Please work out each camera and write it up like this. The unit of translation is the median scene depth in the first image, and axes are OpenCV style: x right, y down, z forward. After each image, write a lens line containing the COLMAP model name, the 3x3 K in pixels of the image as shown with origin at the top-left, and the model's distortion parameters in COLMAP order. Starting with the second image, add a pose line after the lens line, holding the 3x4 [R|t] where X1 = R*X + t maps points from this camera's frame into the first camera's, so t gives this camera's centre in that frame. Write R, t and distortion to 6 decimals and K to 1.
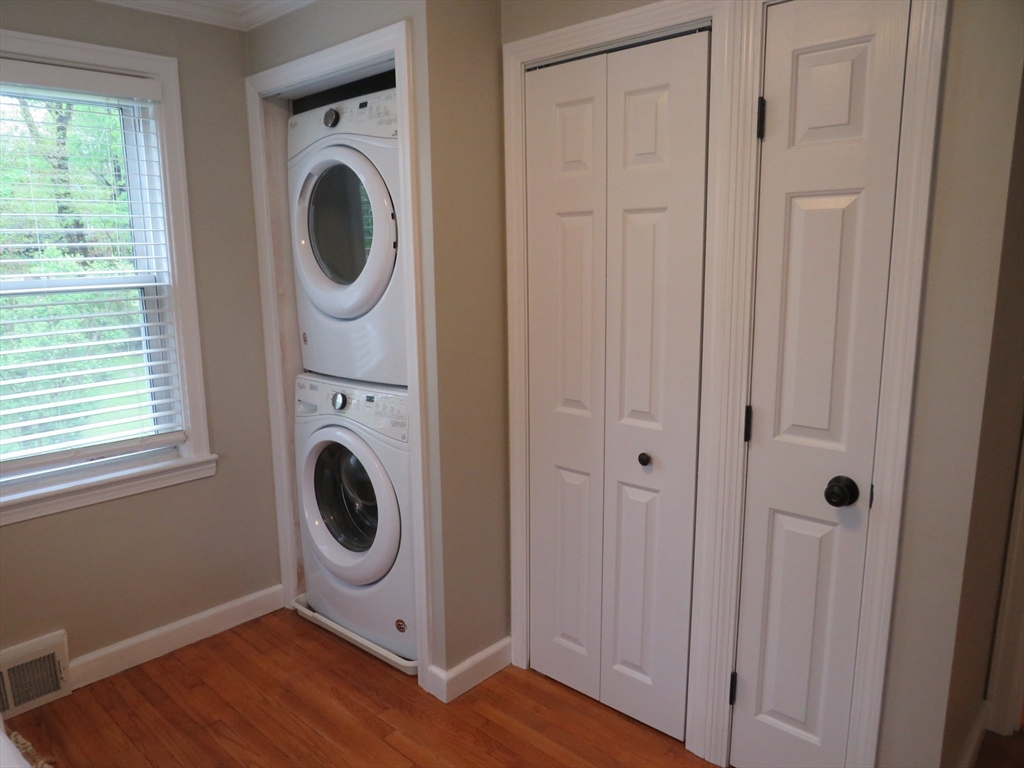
lens RADIAL K [[726.5, 0, 507.6], [0, 726.5, 385.1], [0, 0, 1]] dist [-0.052637, 0.050126]
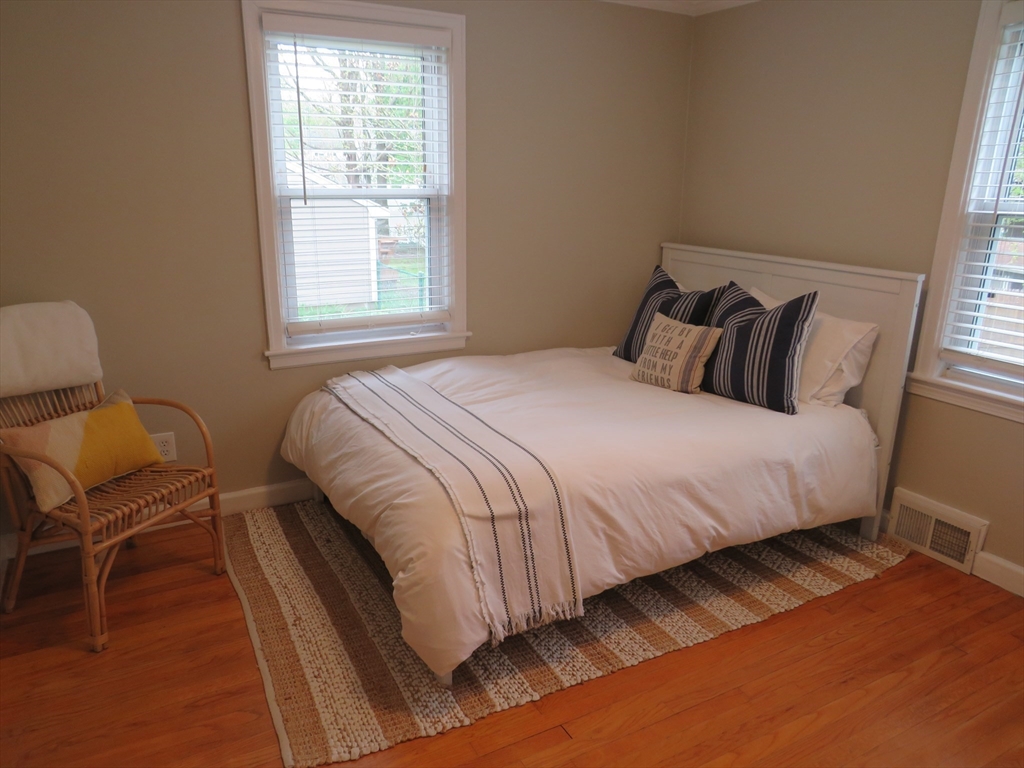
lens RADIAL K [[726.5, 0, 507.6], [0, 726.5, 385.1], [0, 0, 1]] dist [-0.052637, 0.050126]
pose [[-0.311817, 0.272428, -0.910249, 0.616244], [-0.189660, 0.920887, 0.340582, -0.104159], [0.931020, 0.278837, -0.235480, 0.525825]]
